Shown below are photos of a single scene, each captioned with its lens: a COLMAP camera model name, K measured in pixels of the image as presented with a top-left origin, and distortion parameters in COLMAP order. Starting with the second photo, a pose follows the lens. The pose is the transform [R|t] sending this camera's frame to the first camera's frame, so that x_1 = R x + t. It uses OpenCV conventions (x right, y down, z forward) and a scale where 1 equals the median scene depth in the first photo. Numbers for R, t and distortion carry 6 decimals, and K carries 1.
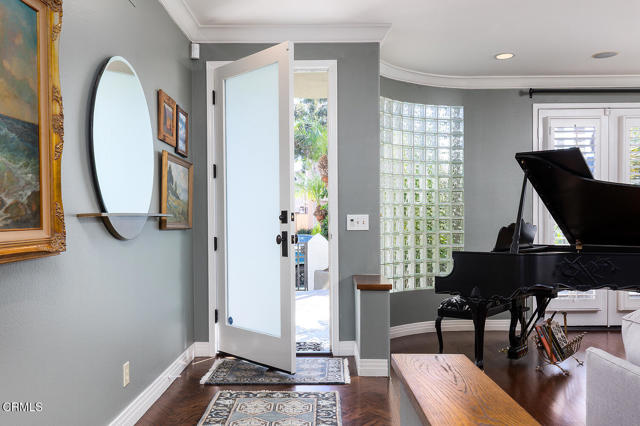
lens RADIAL K [[569.7, 0, 319.9], [0, 569.7, 214.6], [0, 0, 1]] dist [0.044983, -0.001464]
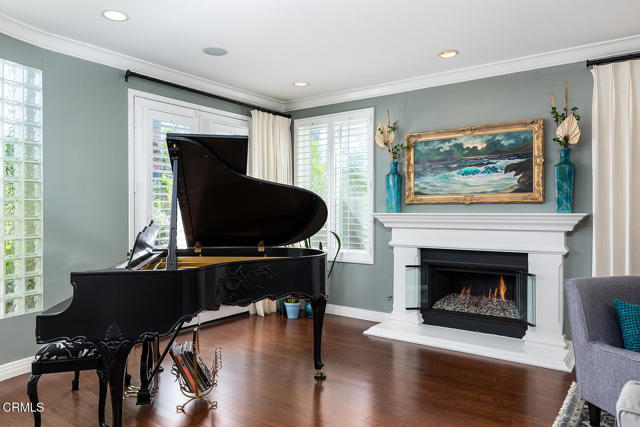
lens RADIAL K [[439.9, 0, 318.3], [0, 439.9, 210.2], [0, 0, 1]] dist [0.007651, 0.001086]
pose [[0.592273, 0.004176, 0.805727, -0.003284], [-0.006254, 0.999980, -0.000586, -0.008761], [-0.805713, -0.004692, 0.592287, 0.483585]]
